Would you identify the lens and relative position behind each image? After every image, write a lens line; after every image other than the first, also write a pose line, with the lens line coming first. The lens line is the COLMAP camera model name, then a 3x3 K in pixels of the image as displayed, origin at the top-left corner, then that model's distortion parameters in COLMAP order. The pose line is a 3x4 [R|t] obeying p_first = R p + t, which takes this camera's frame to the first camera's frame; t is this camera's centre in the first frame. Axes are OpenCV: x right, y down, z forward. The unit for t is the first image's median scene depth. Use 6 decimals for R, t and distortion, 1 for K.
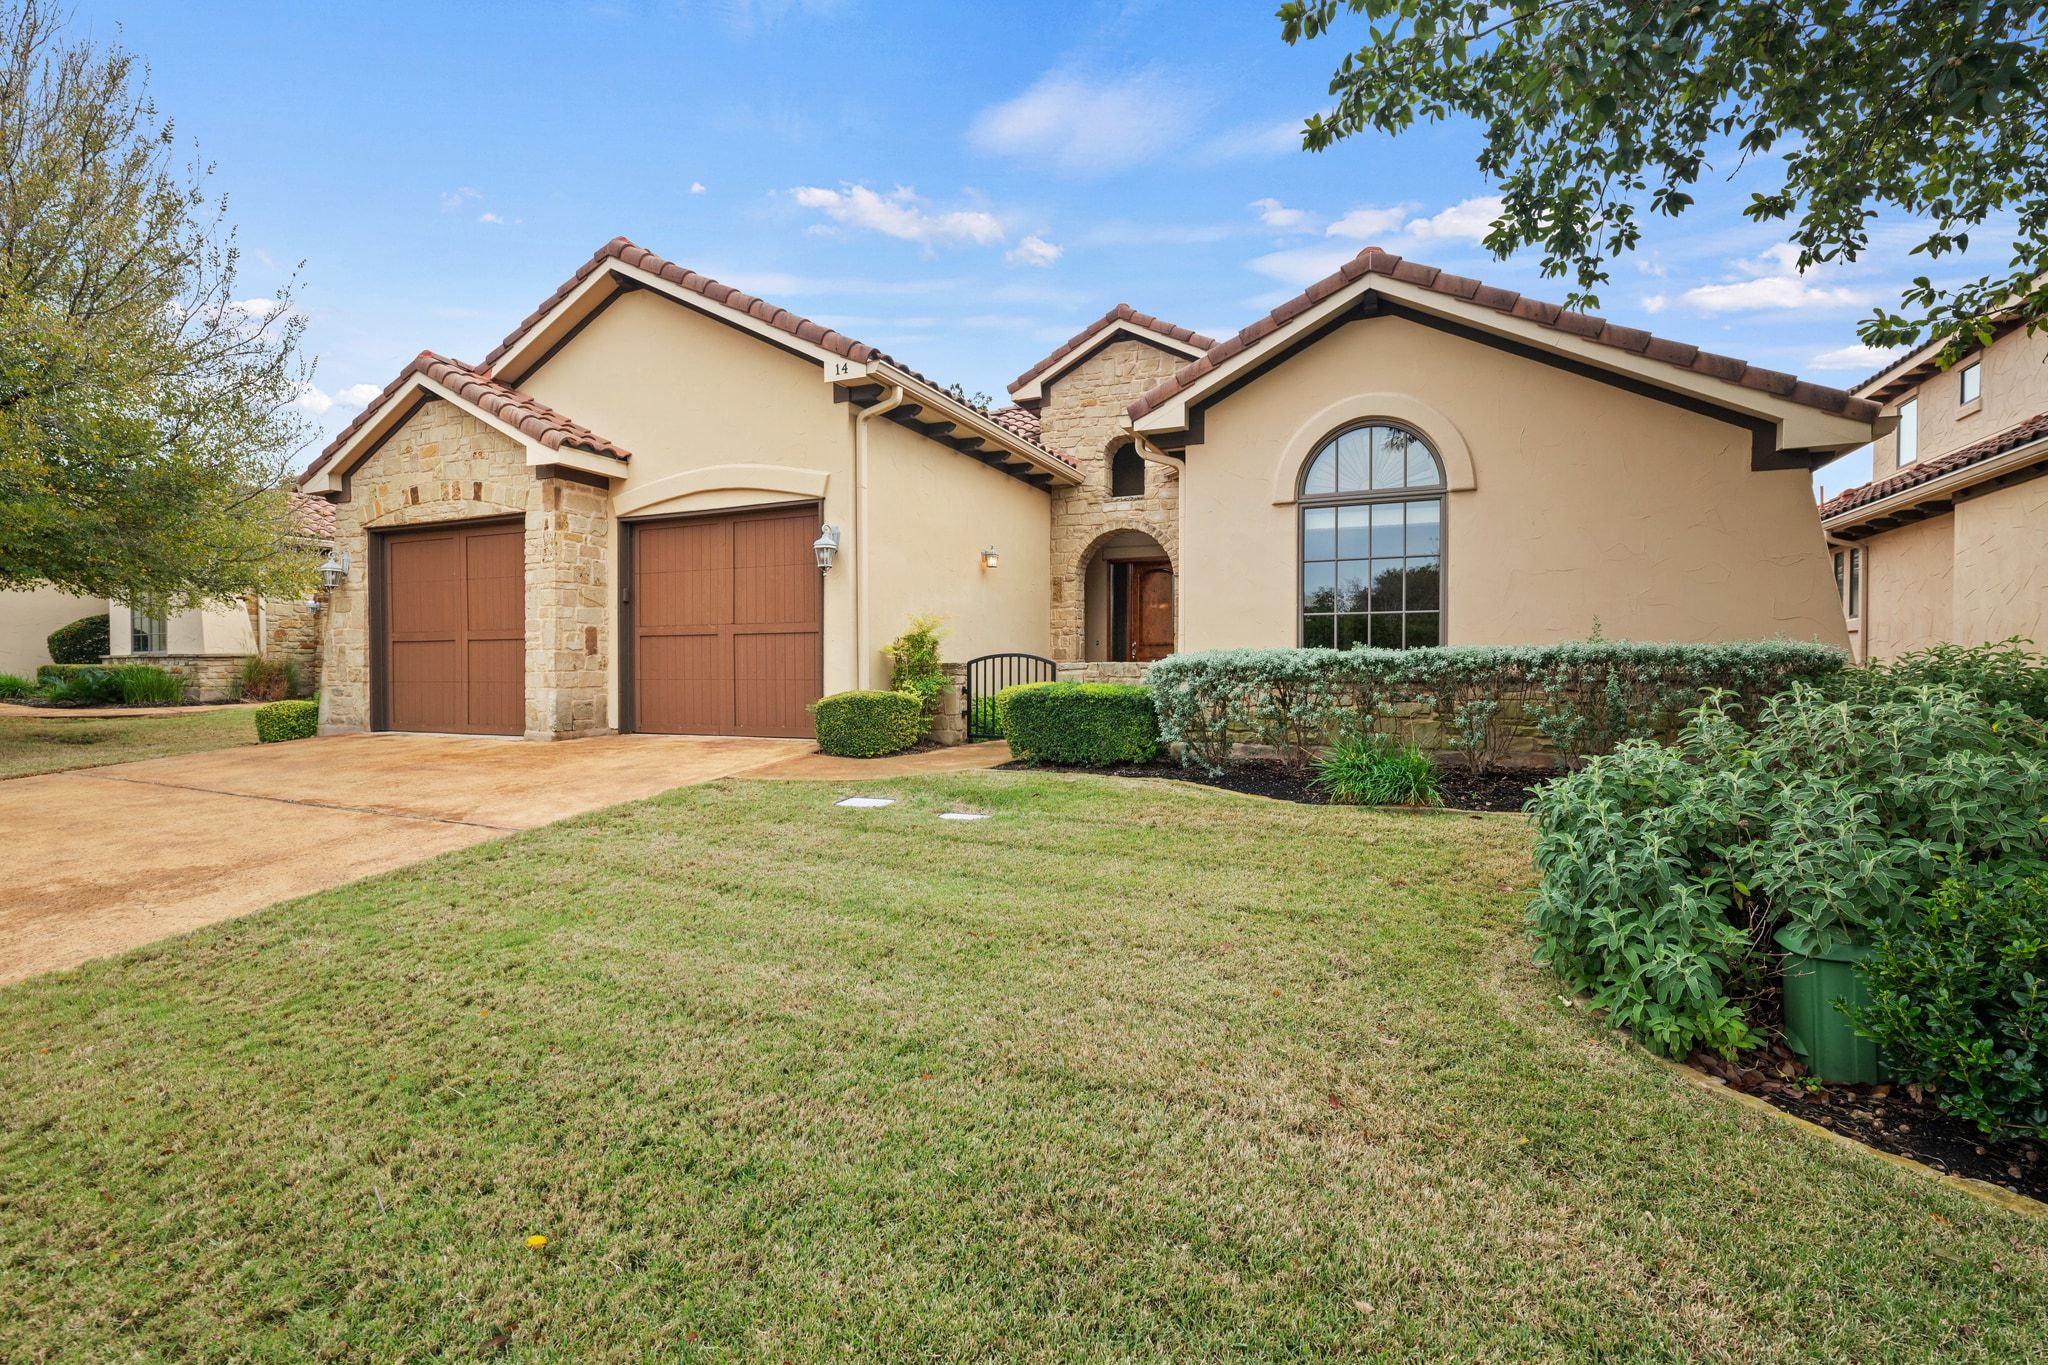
lens RADIAL K [[884.2, 0, 1027.1], [0, 884.2, 668.5], [0, 0, 1]] dist [-0.000973, 0.000012]
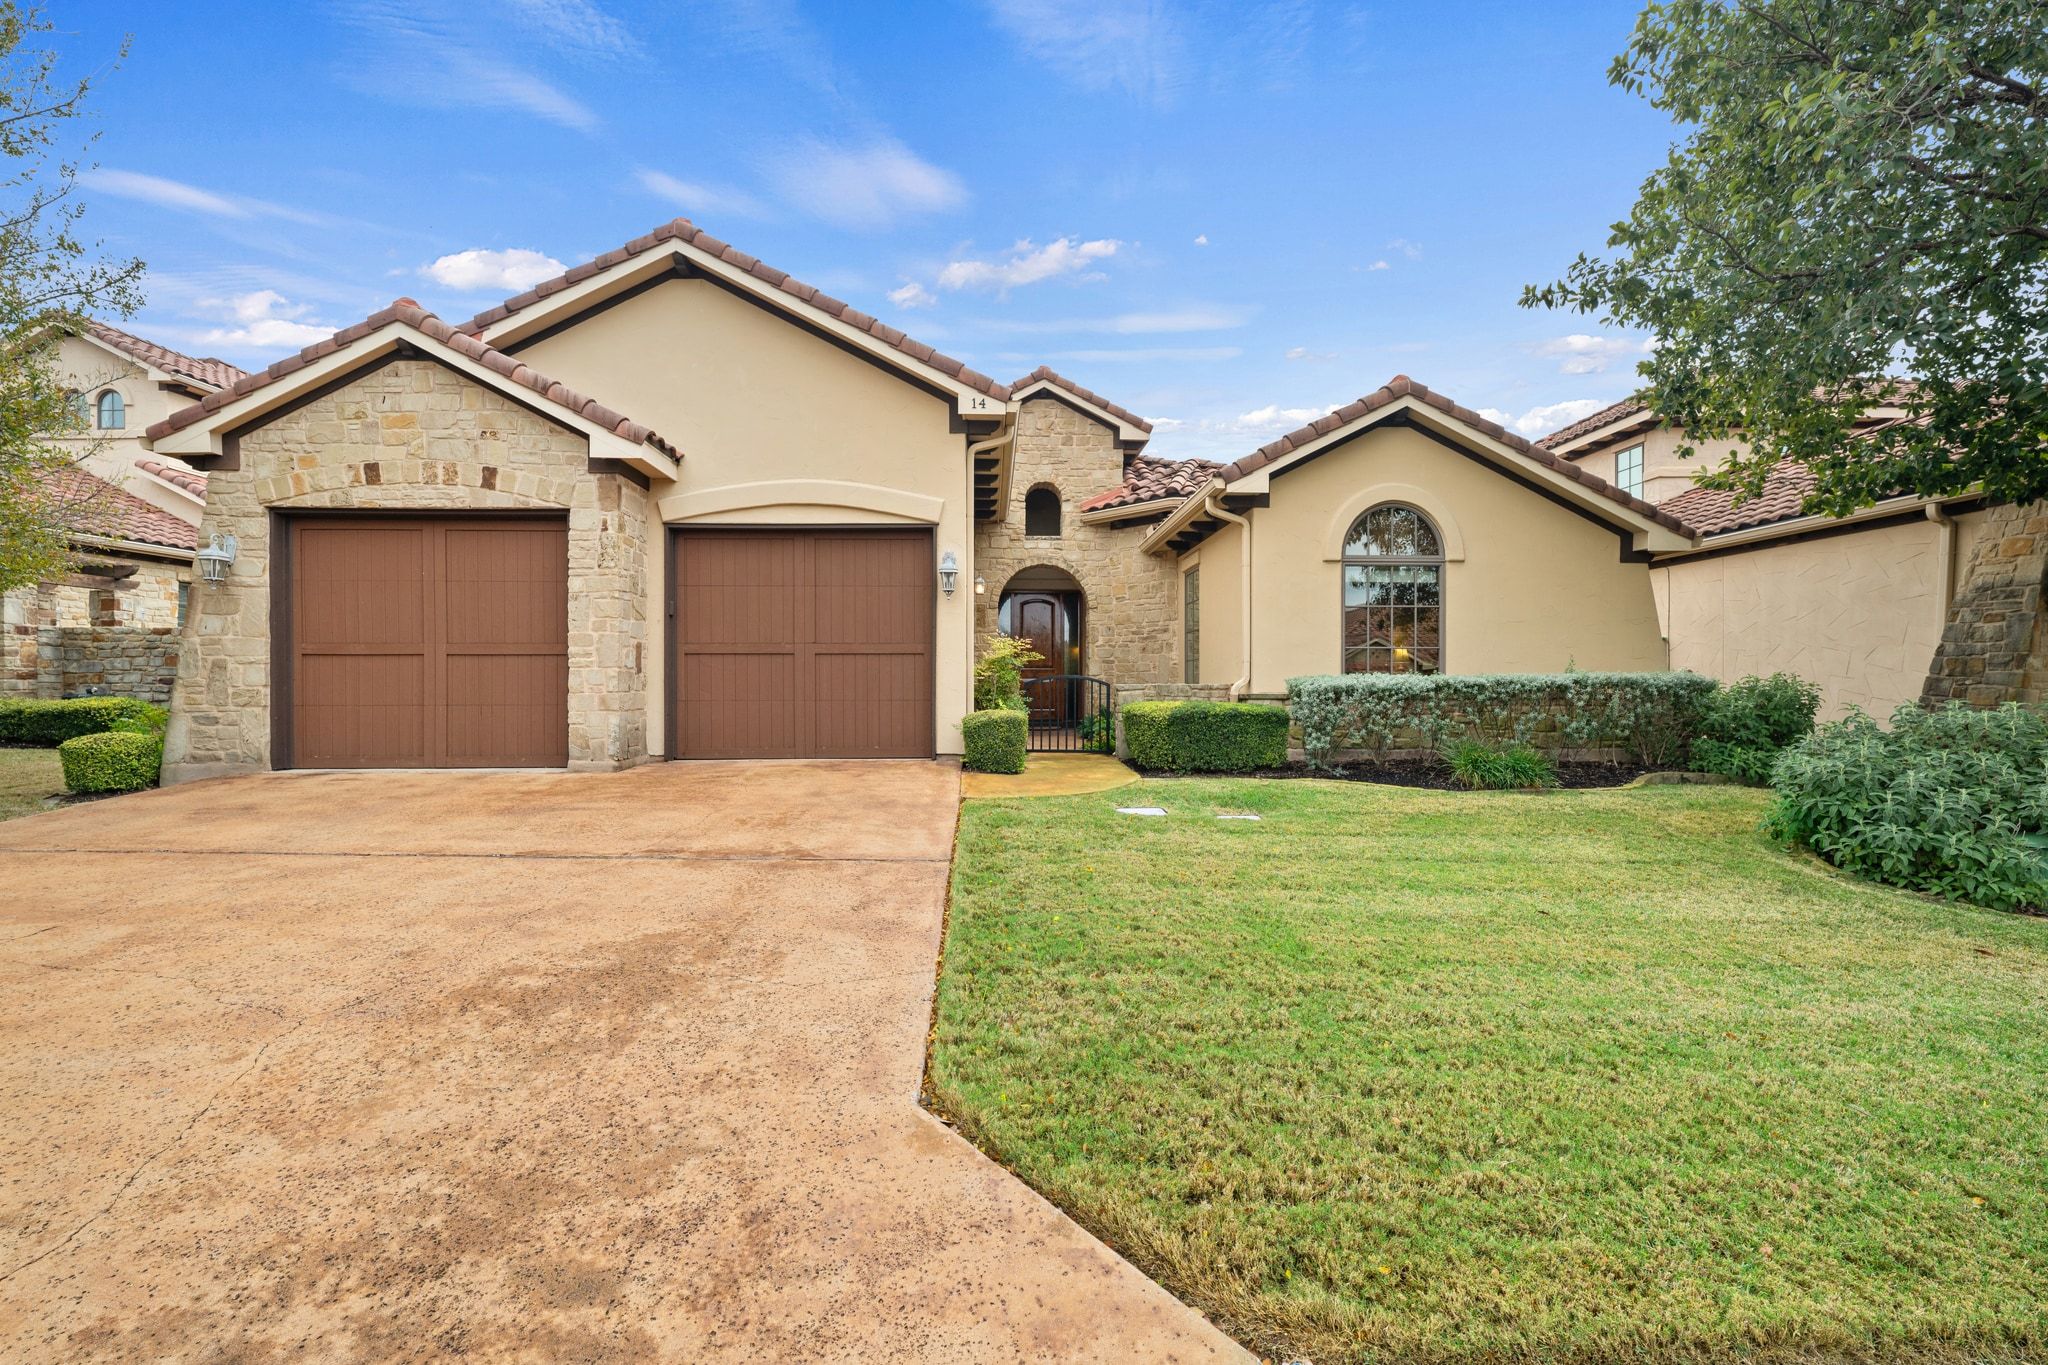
lens RADIAL K [[811.5, 0, 1023.2], [0, 811.5, 677.5], [0, 0, 1]] dist [0.000494, 0.000167]
pose [[0.909879, 0.004975, 0.414843, -0.475297], [-0.001318, 0.999958, -0.009102, -0.004668], [-0.414871, 0.007735, 0.909847, 0.089317]]
